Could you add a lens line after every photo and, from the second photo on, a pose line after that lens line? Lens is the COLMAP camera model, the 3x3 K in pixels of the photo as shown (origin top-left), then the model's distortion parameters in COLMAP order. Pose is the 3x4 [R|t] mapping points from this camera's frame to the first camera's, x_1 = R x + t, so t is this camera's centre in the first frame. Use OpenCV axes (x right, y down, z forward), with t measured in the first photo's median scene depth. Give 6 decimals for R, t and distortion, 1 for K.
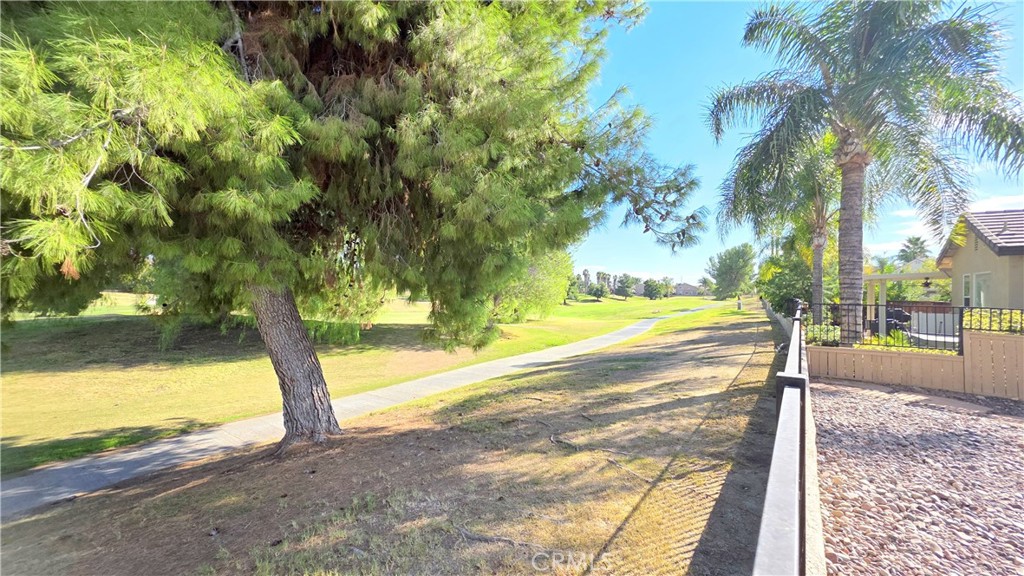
lens RADIAL K [[406.3, 0, 512.0], [0, 406.3, 289.0], [0, 0, 1]] dist [0.000304, -0.000075]
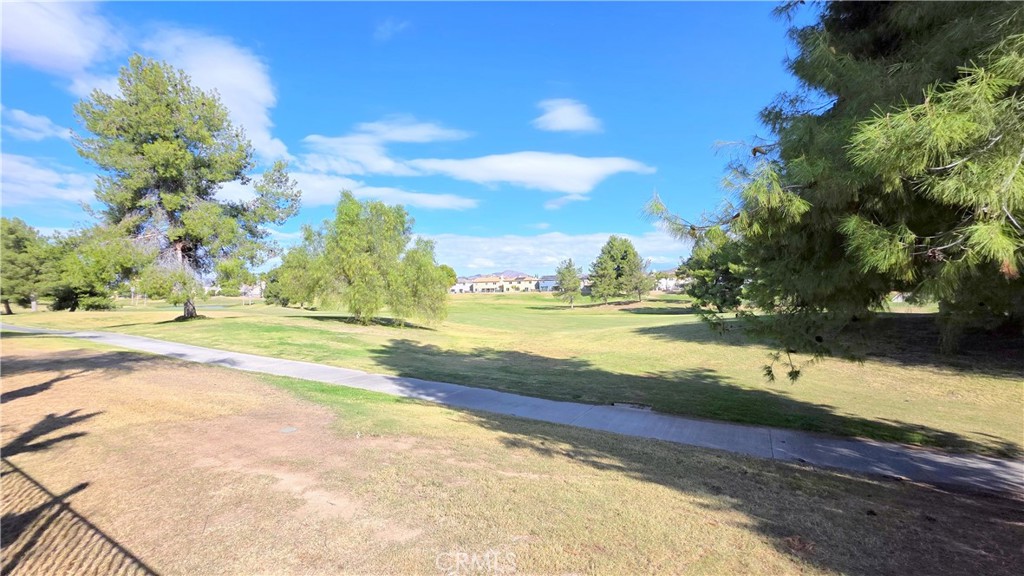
lens RADIAL K [[406.3, 0, 512.0], [0, 406.3, 289.0], [0, 0, 1]] dist [0.000304, -0.000075]
pose [[0.091052, -0.015222, -0.995730, -0.058183], [0.021495, 0.999680, -0.013317, -0.003333], [0.995614, -0.020191, 0.091350, -0.094822]]
